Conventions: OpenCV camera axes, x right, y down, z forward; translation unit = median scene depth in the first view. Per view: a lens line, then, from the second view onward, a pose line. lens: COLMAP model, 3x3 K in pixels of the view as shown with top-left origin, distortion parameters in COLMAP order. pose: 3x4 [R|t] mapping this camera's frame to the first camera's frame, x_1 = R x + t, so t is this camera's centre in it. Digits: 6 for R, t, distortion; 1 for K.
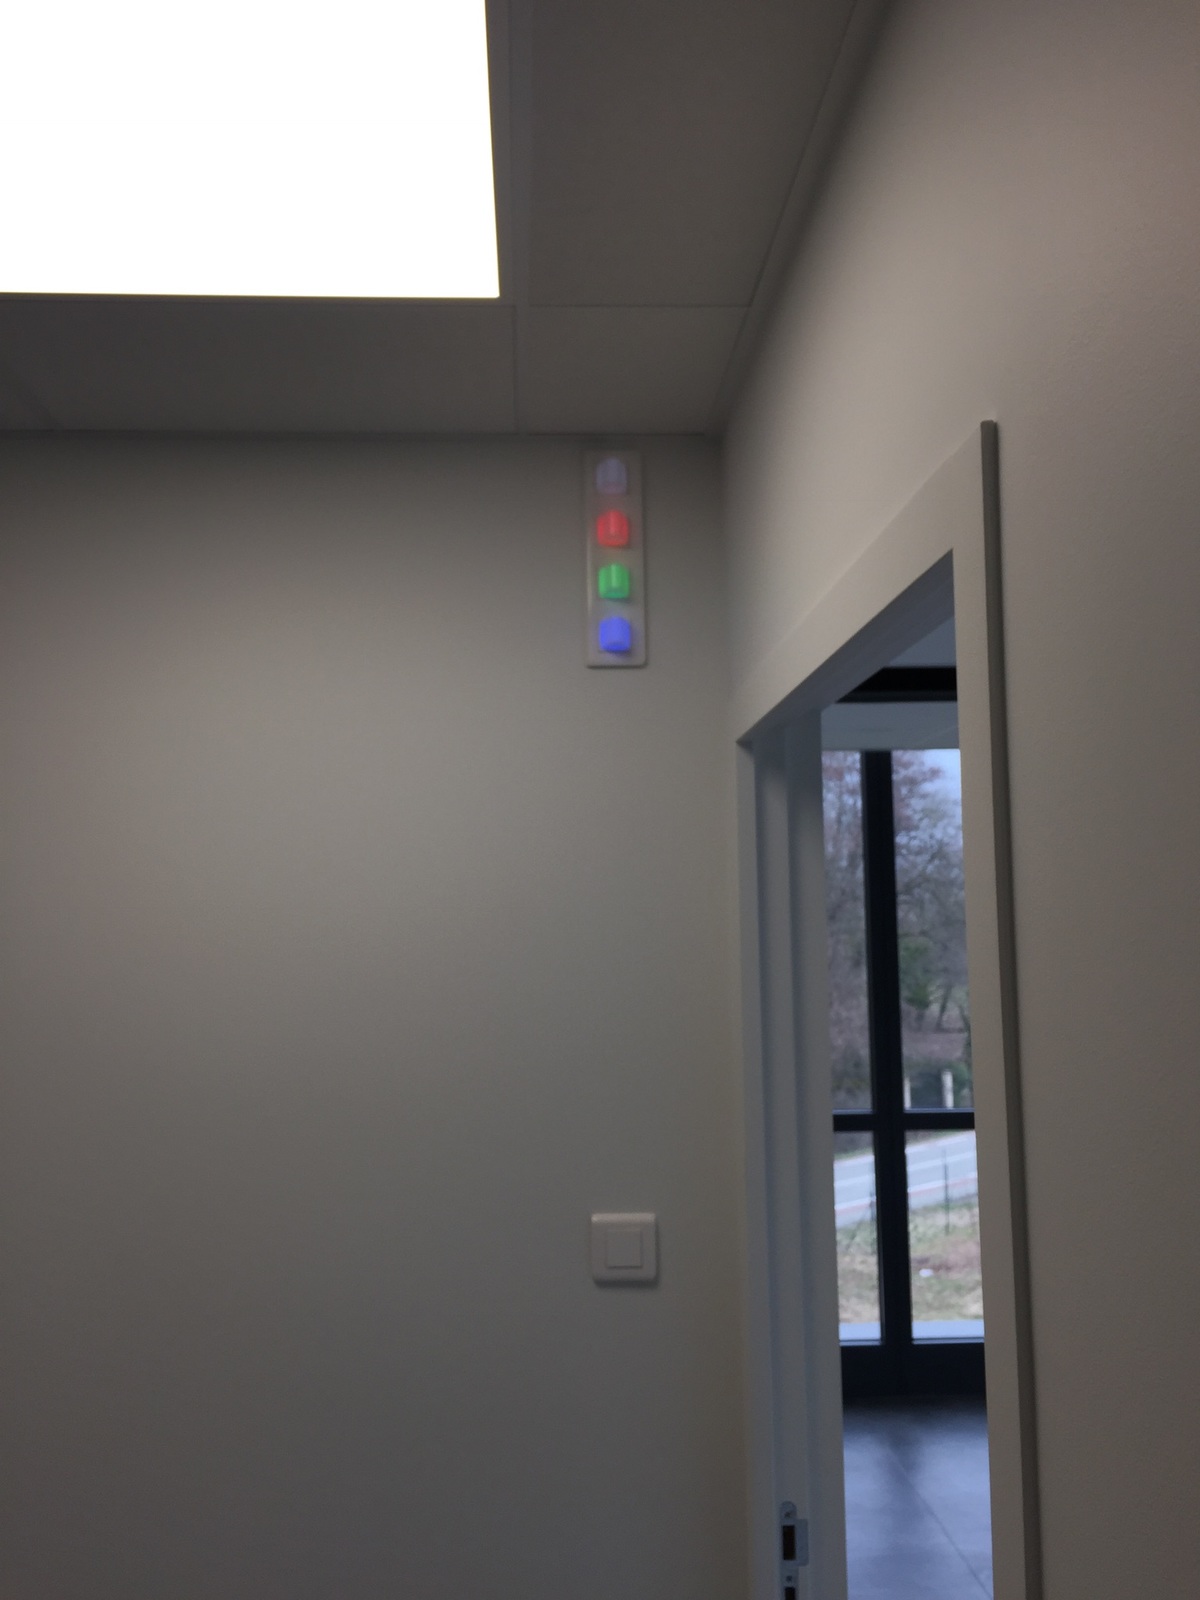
lens RADIAL K [[1344.7, 0, 600.0], [0, 1344.7, 800.0], [0, 0, 1]] dist [0.004384, -0.001610]
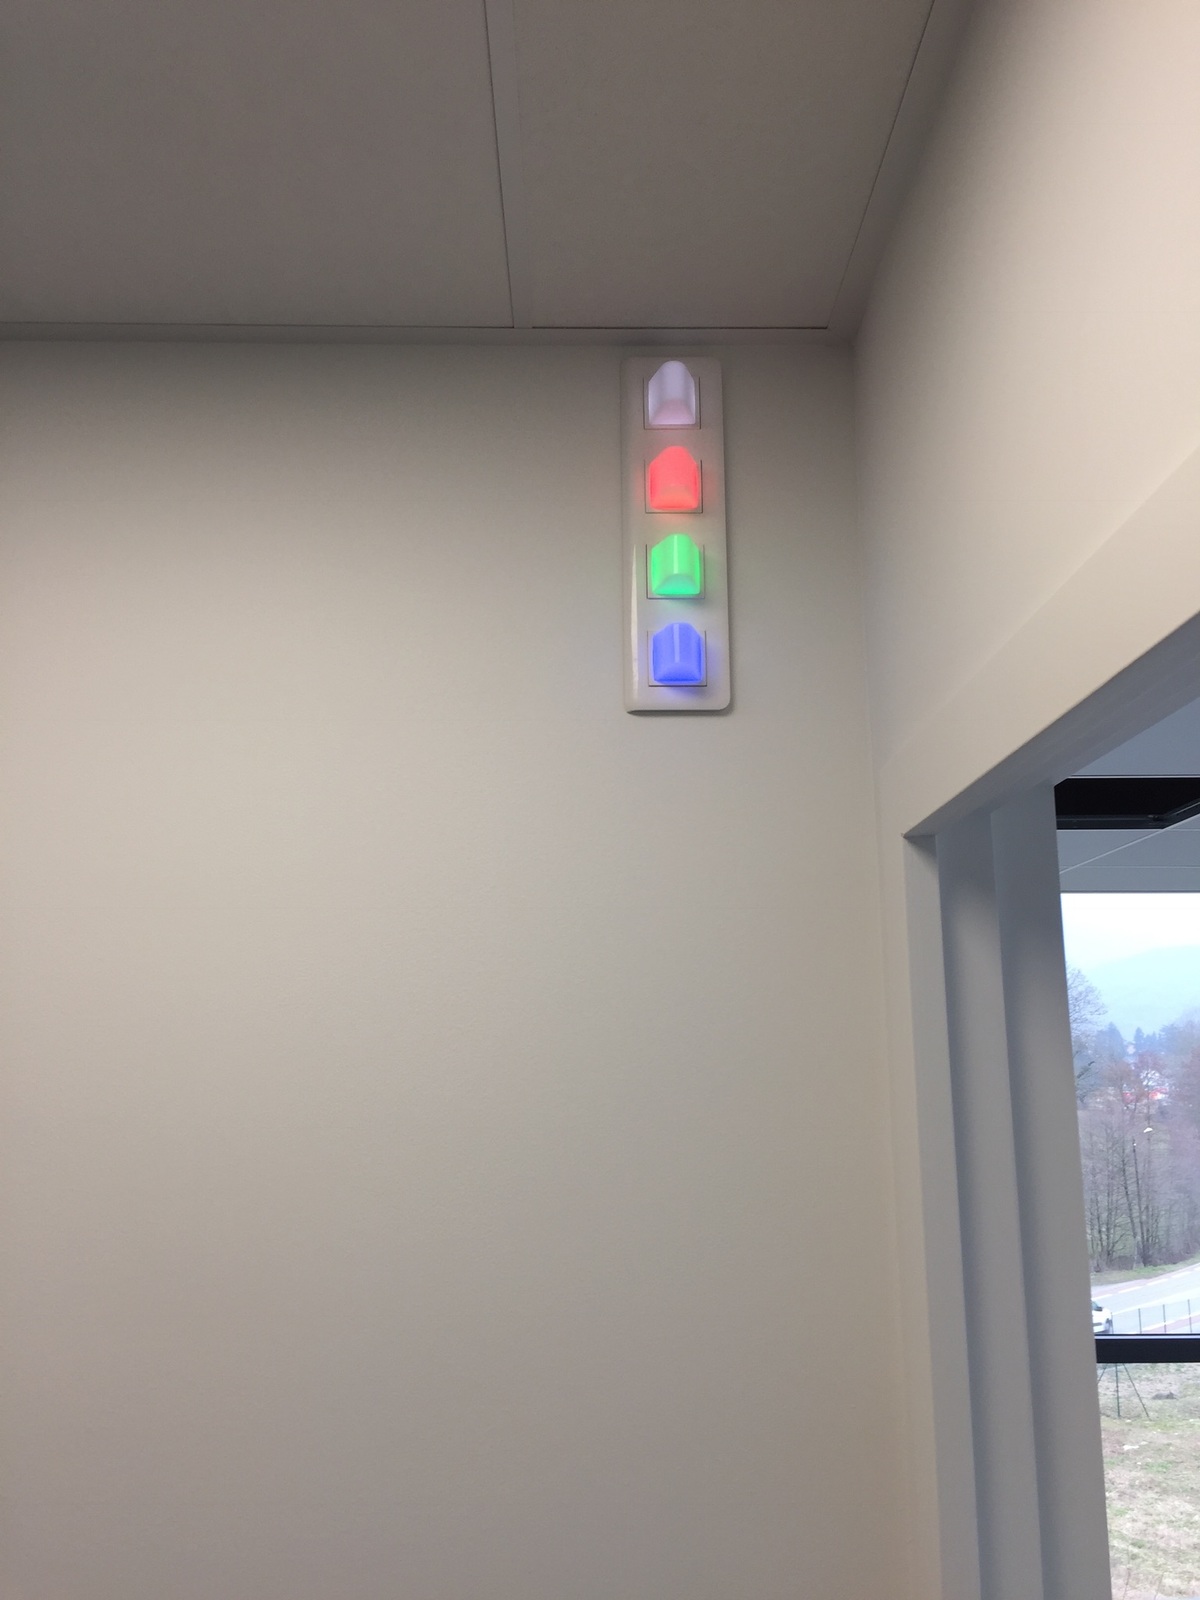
lens RADIAL K [[1344.7, 0, 600.0], [0, 1344.7, 800.0], [0, 0, 1]] dist [0.004384, -0.001610]
pose [[0.999285, 0.006847, -0.037183, 0.000115], [-0.012156, 0.989431, -0.144495, 0.021505], [0.035800, 0.144844, 0.988807, 0.439544]]
